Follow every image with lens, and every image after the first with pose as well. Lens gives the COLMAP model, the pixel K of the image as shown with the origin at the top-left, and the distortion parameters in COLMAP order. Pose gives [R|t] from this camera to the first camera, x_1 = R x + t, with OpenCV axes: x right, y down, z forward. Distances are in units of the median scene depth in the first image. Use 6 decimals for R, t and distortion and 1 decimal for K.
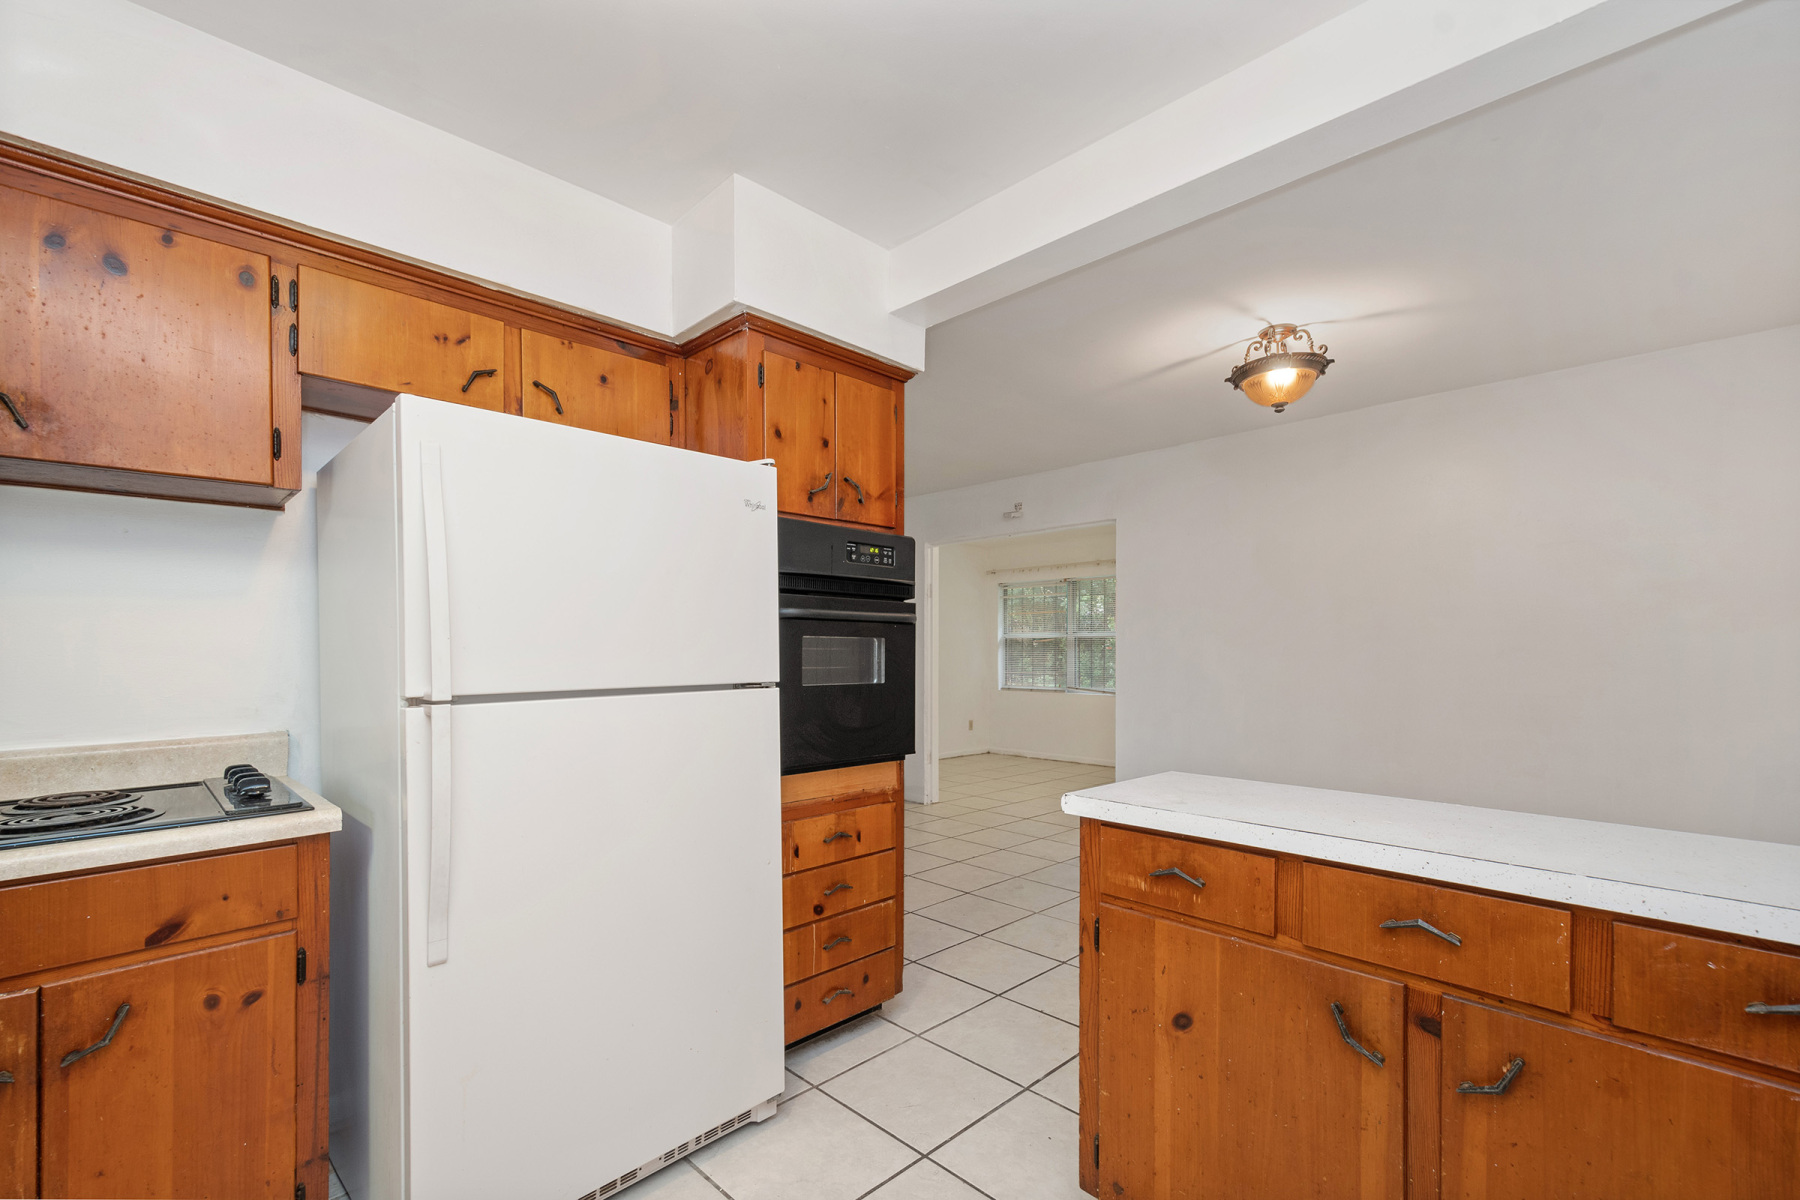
lens RADIAL K [[807.2, 0, 854.8], [0, 807.2, 655.1], [0, 0, 1]] dist [0.014788, -0.000425]
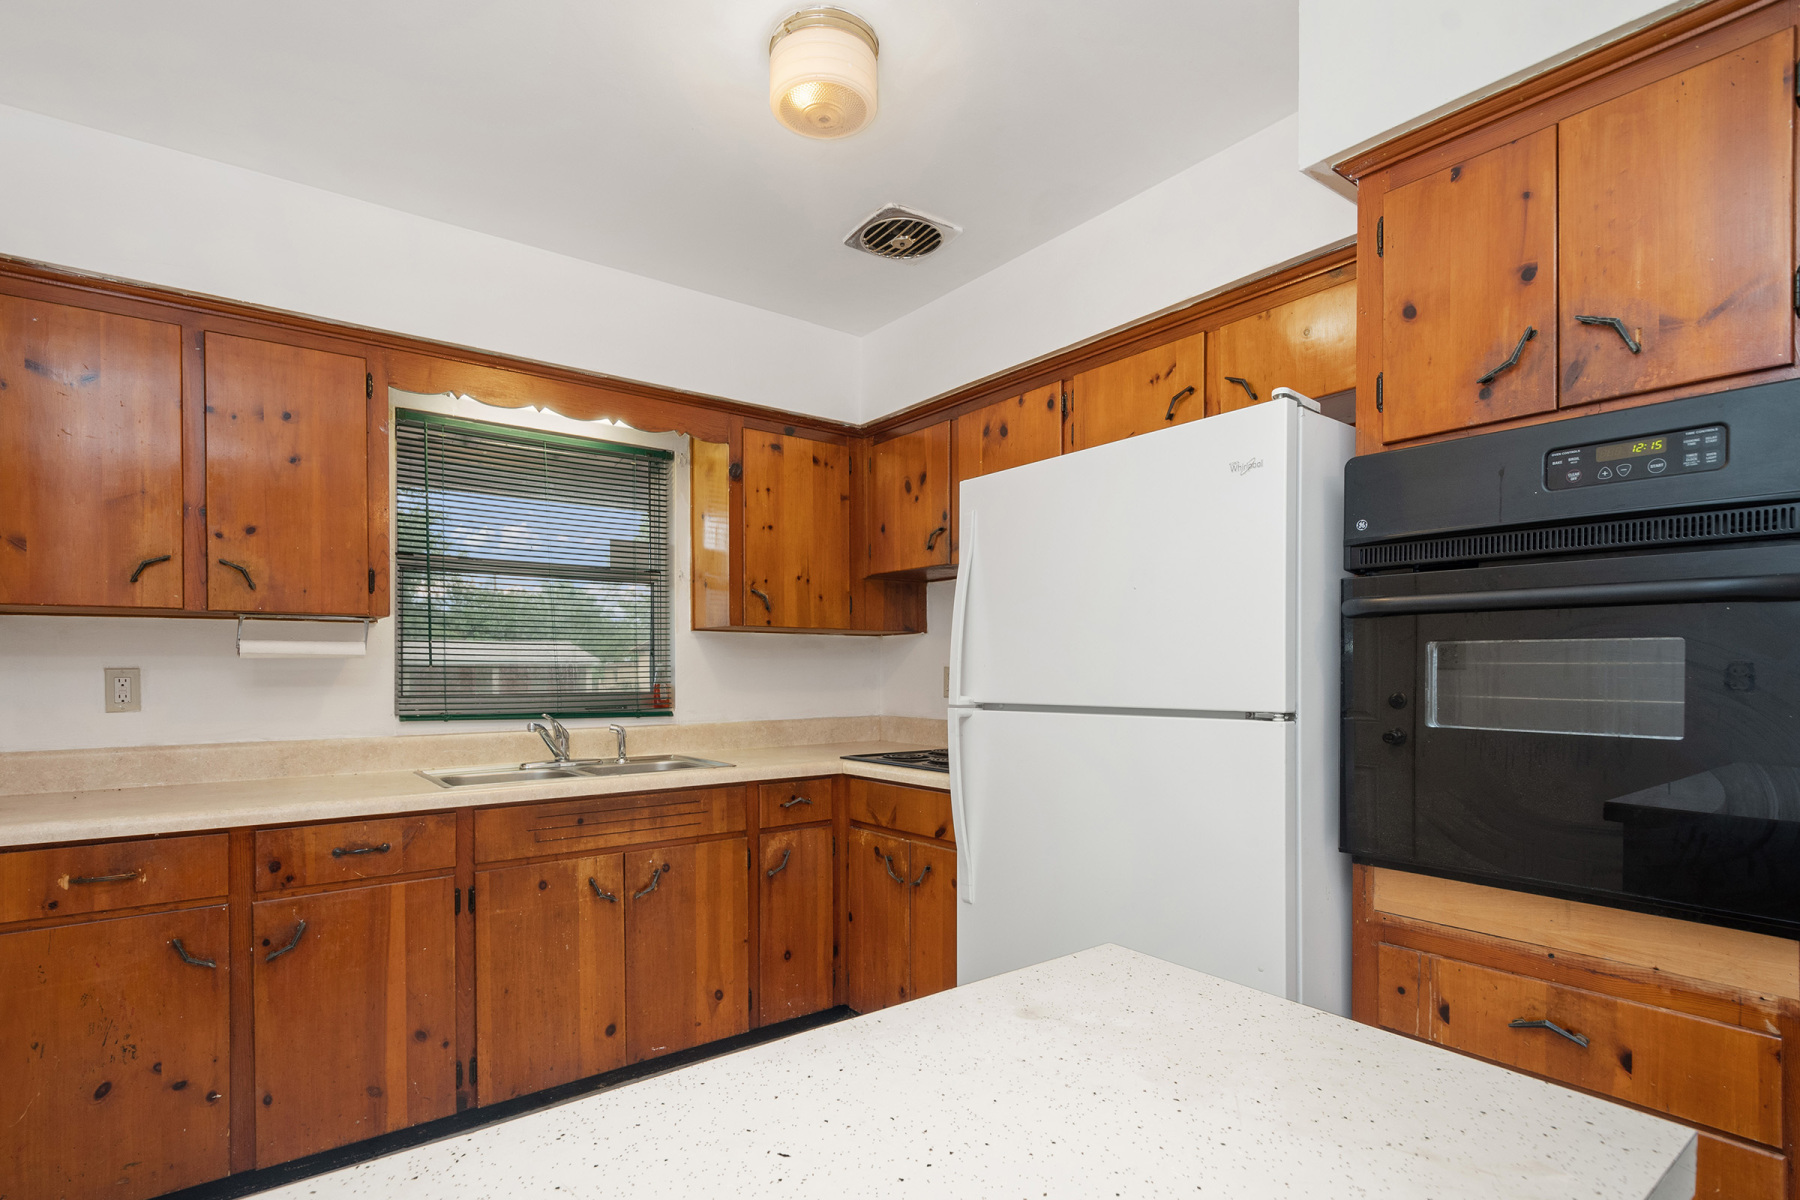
lens RADIAL K [[906.0, 0, 899.9], [0, 906.0, 677.7], [0, 0, 1]] dist [0.006224, 0.000581]
pose [[-0.122666, 0.011202, -0.992385, 0.643249], [-0.006895, 0.999903, 0.012139, -0.003110], [0.992424, 0.008331, -0.122576, 0.707905]]
